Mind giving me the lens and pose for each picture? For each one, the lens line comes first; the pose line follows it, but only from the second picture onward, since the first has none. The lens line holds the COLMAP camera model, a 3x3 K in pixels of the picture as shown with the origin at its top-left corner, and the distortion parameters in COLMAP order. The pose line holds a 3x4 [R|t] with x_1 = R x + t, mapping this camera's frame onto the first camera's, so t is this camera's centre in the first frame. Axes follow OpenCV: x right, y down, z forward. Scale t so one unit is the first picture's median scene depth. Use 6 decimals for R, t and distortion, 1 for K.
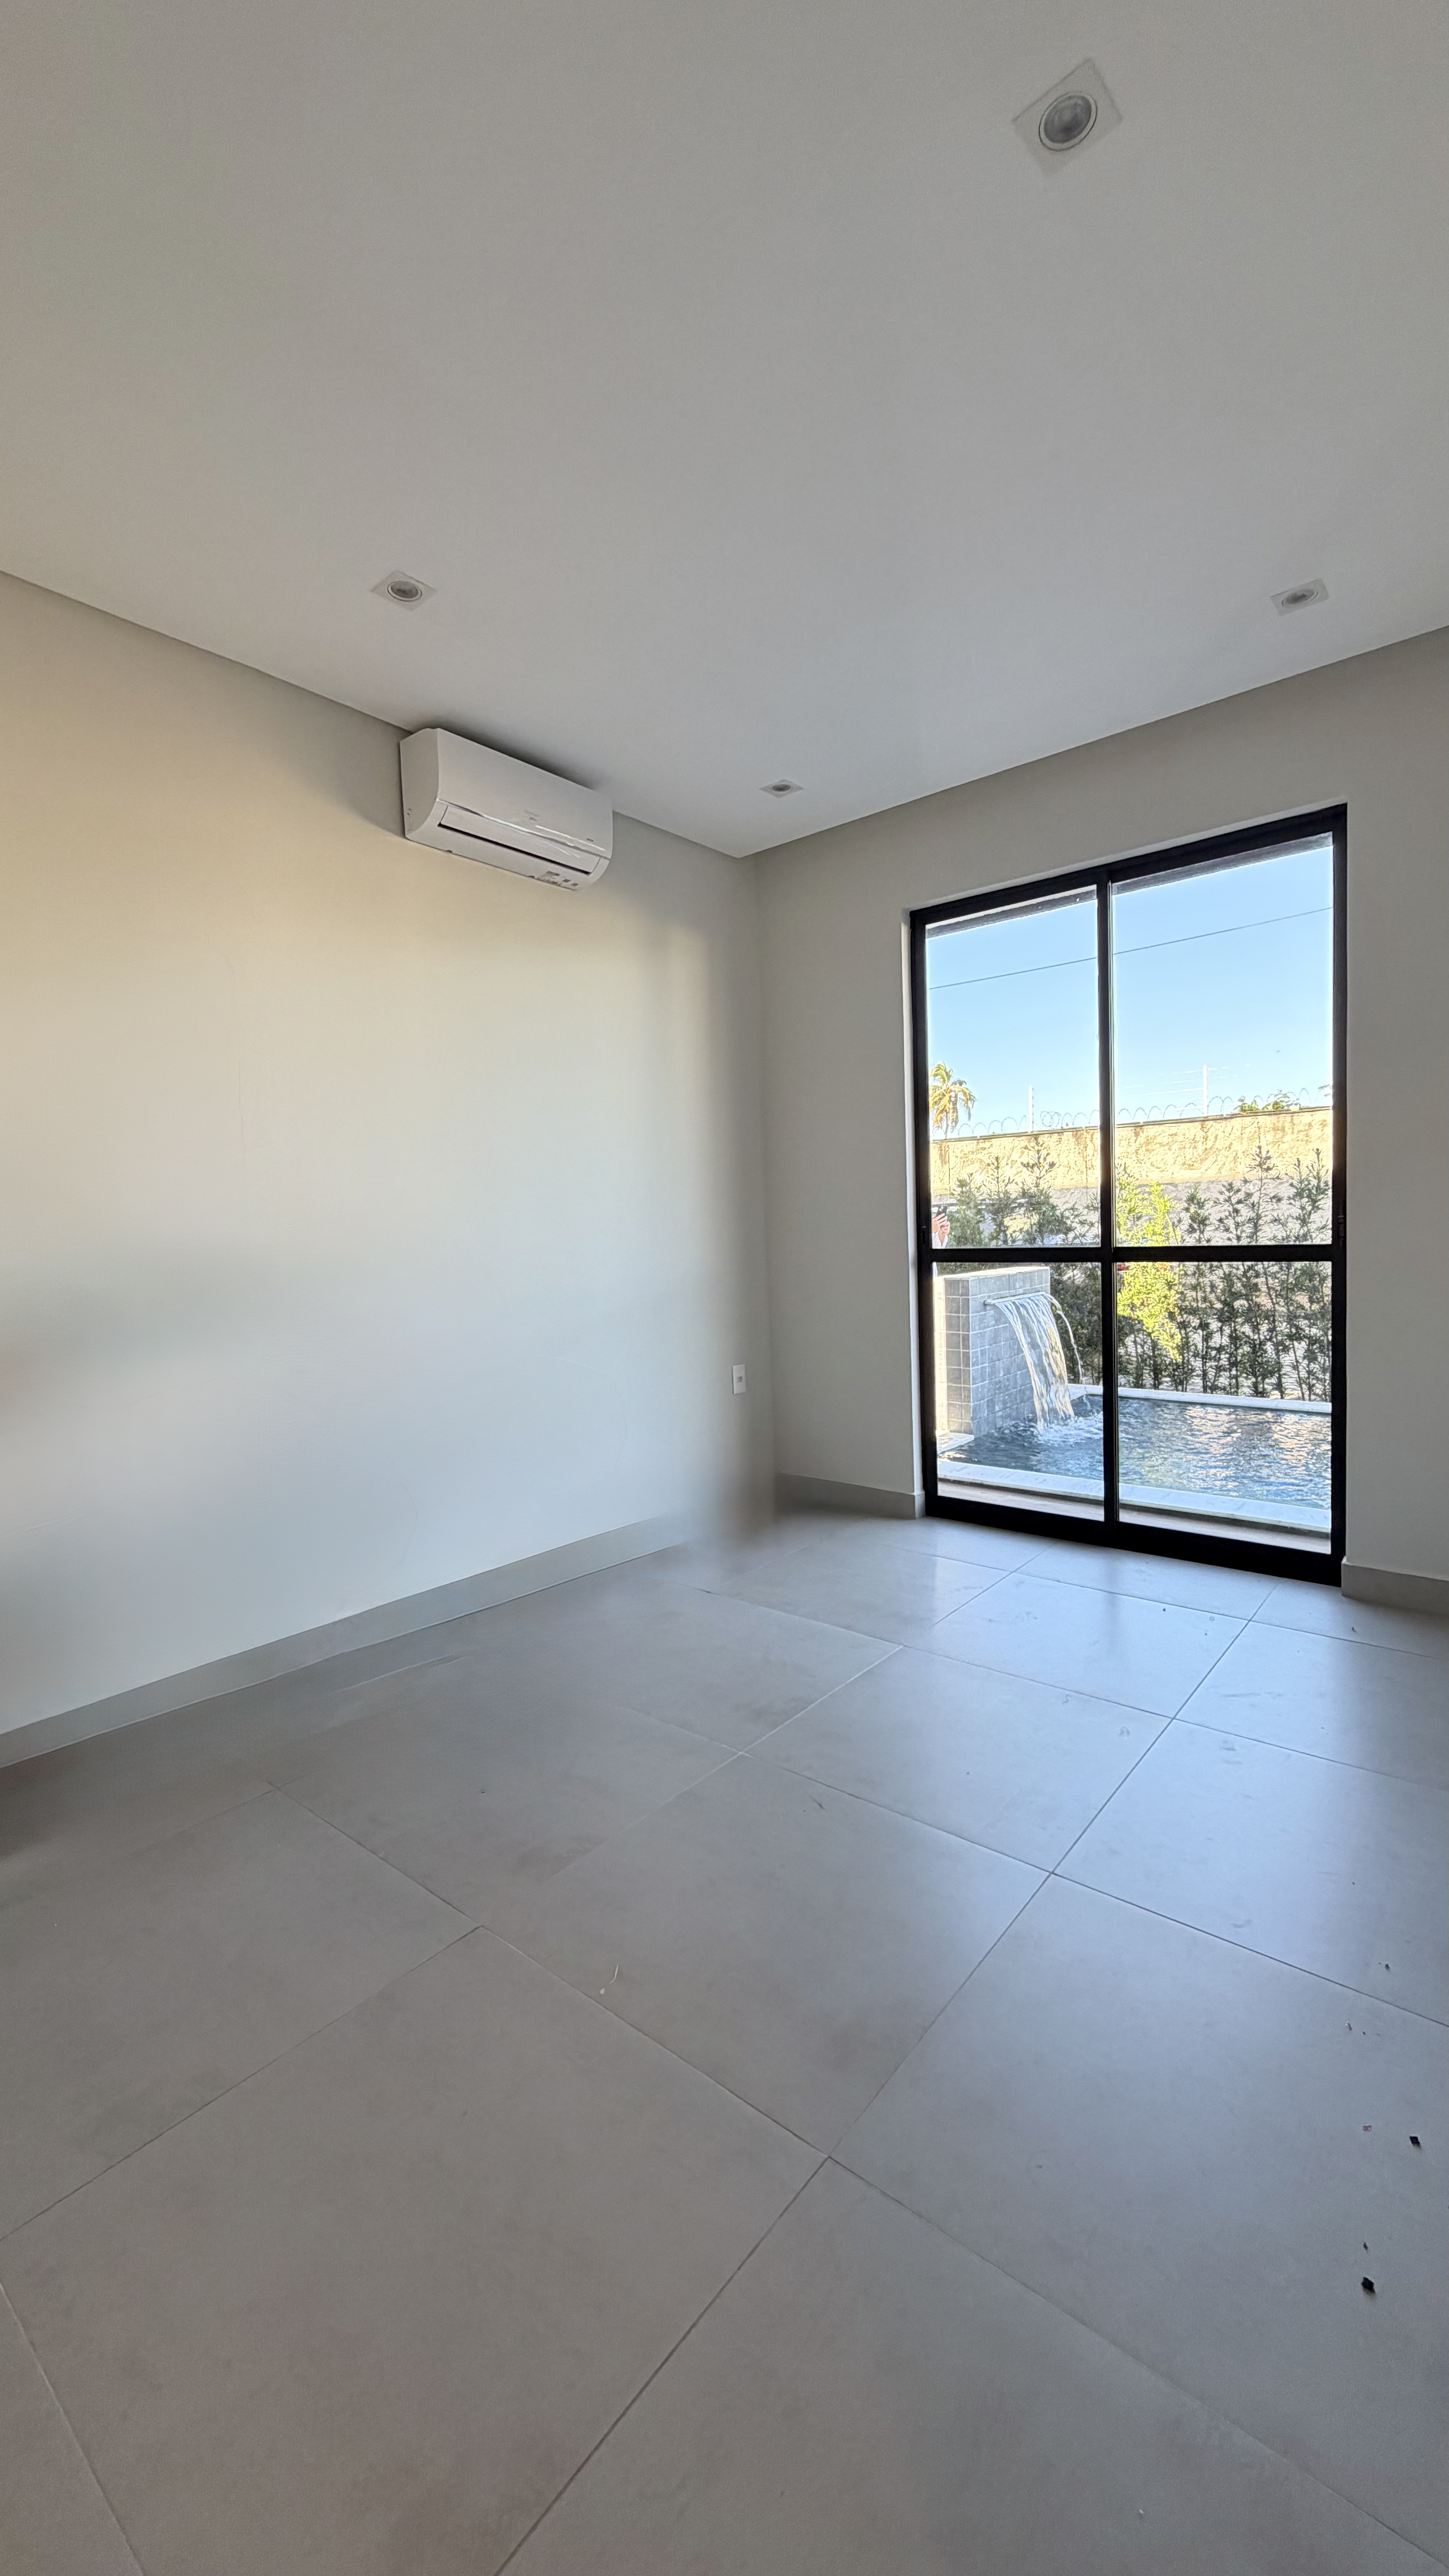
lens RADIAL K [[1023.7, 0, 737.3], [0, 1023.7, 1282.3], [0, 0, 1]] dist [0.021086, 0.000008]
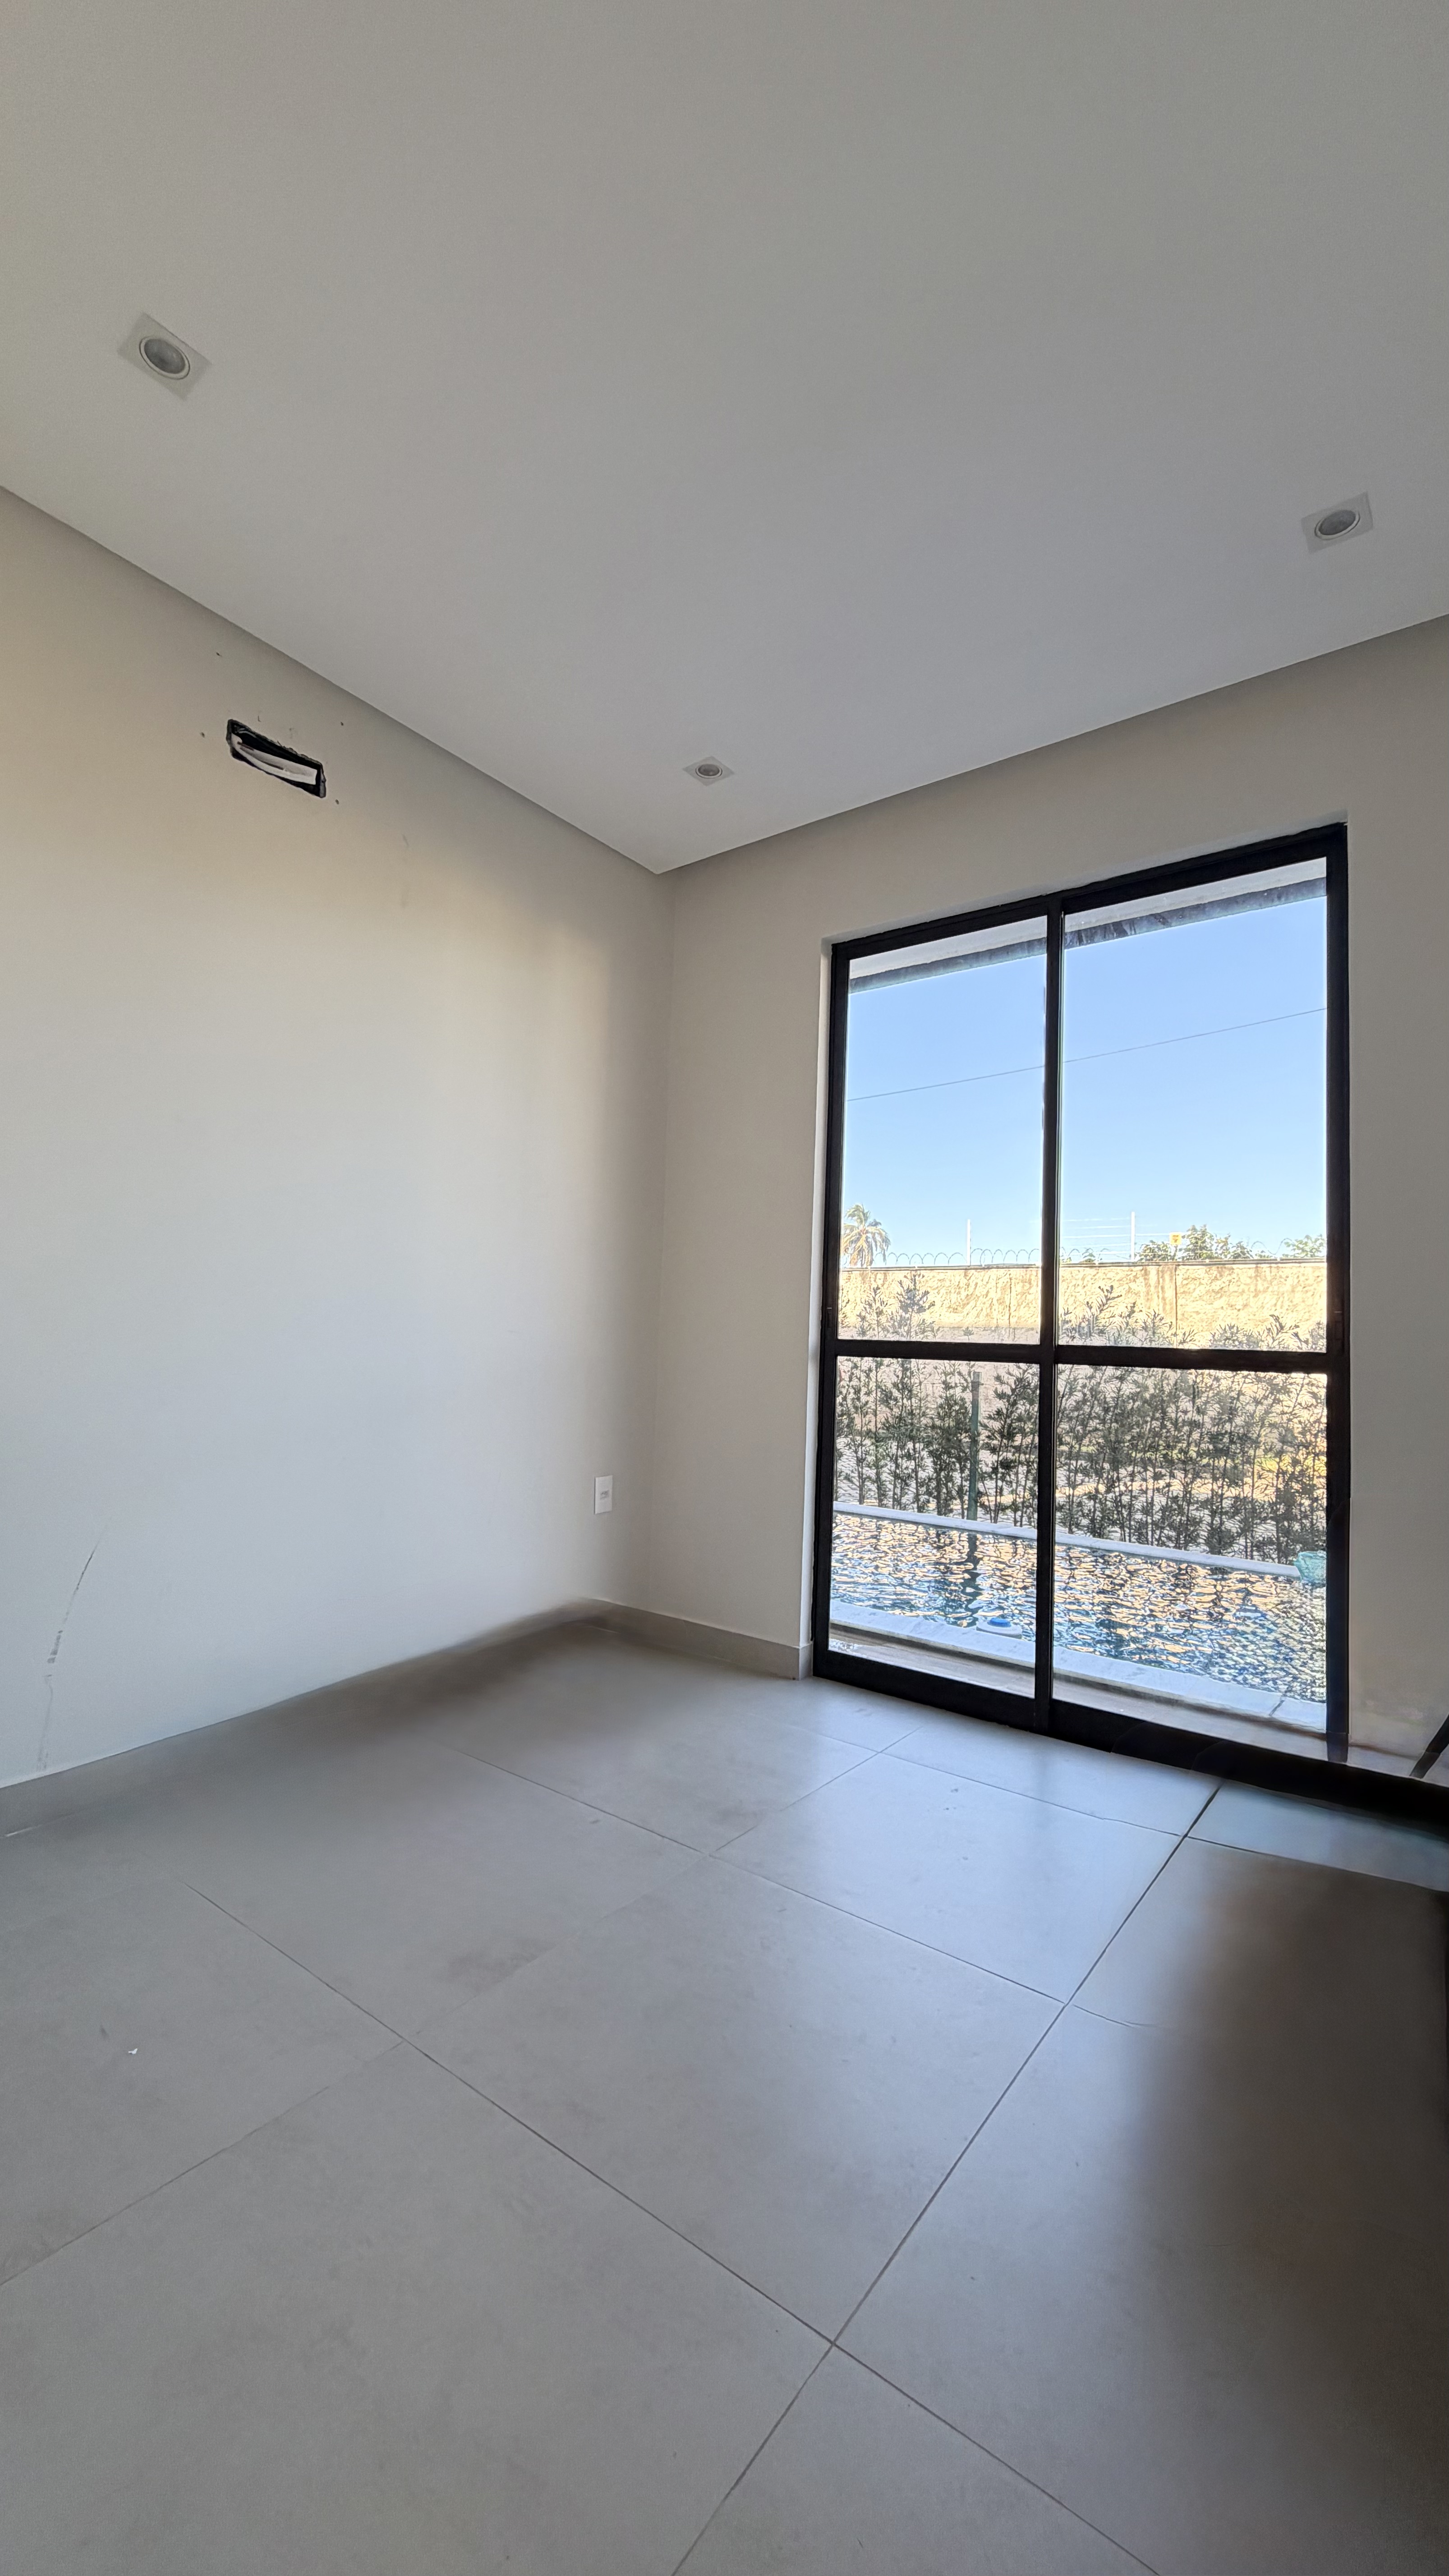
lens RADIAL K [[1025.9, 0, 740.4], [0, 1025.9, 1295.8], [0, 0, 1]] dist [0.133950, 0.000034]
pose [[0.994034, 0.070102, 0.083564, 0.042144], [-0.059716, 0.990868, -0.120895, 0.040834], [-0.091276, 0.115183, 0.989142, 0.190001]]
